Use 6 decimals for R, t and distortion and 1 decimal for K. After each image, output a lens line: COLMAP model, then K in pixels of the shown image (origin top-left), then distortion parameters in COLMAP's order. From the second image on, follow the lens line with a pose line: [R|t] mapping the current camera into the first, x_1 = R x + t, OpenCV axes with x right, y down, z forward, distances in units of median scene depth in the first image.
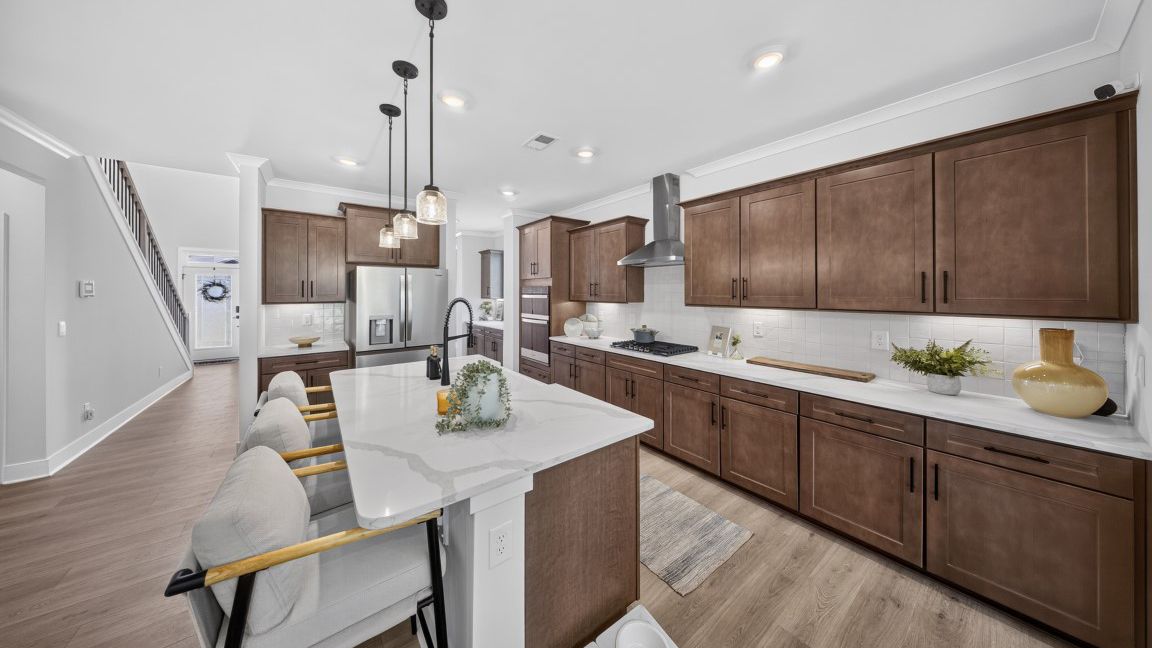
lens RADIAL K [[341.6, 0, 576.8], [0, 341.6, 291.2], [0, 0, 1]] dist [0.000403, -0.000056]
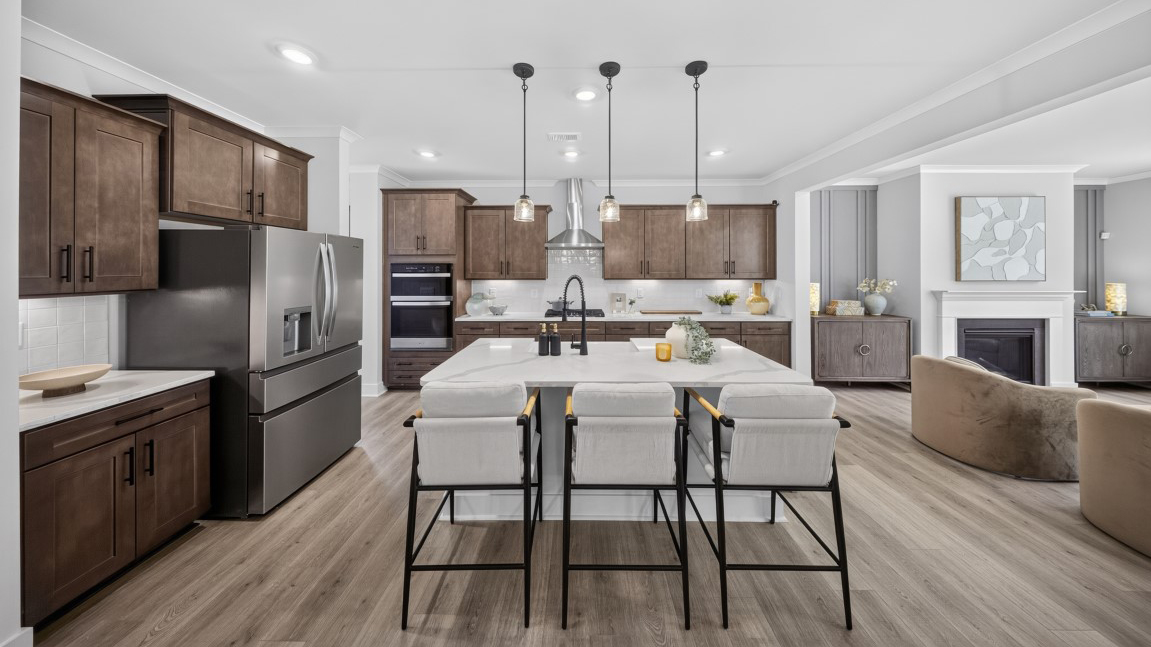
lens RADIAL K [[337.4, 0, 579.1], [0, 337.4, 275.3], [0, 0, 1]] dist [0.000042, -0.000039]
pose [[0.616243, -0.013155, 0.787446, -0.794833], [-0.000996, 0.999847, 0.017483, 0.000835], [-0.787555, -0.011558, 0.616135, 0.227395]]
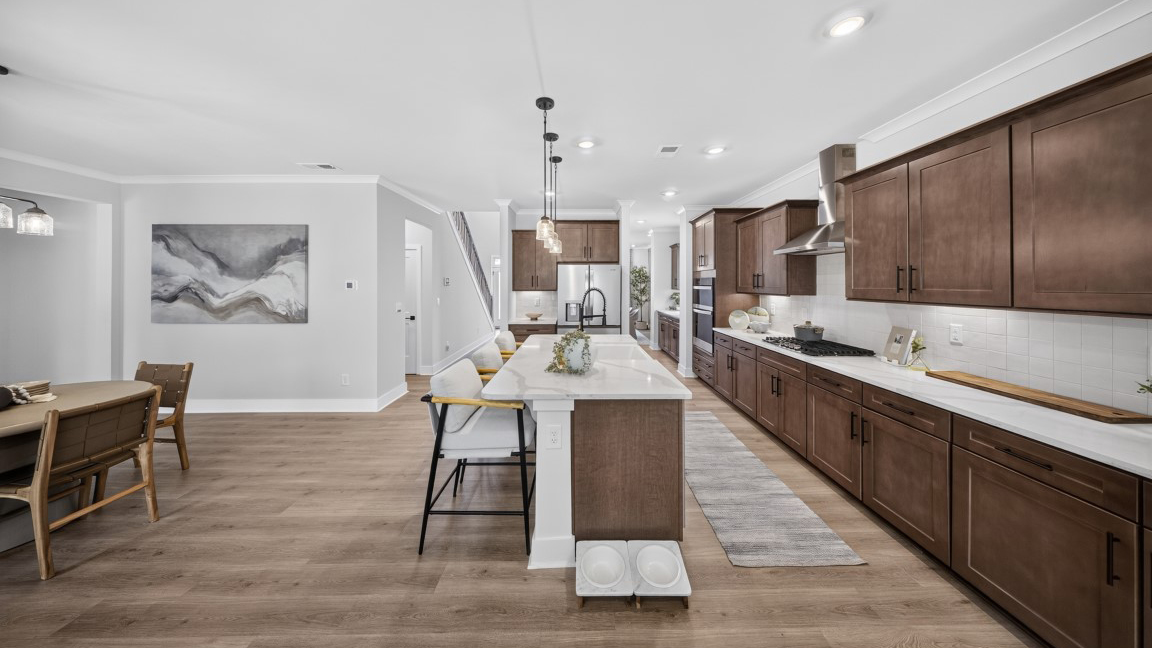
lens RADIAL K [[344.4, 0, 578.6], [0, 344.4, 283.6], [0, 0, 1]] dist [-0.000171, -0.000061]
pose [[0.799821, 0.002118, -0.600234, 0.287745], [-0.000965, 0.999997, 0.002243, 0.000693], [0.600237, -0.001214, 0.799821, -0.082336]]
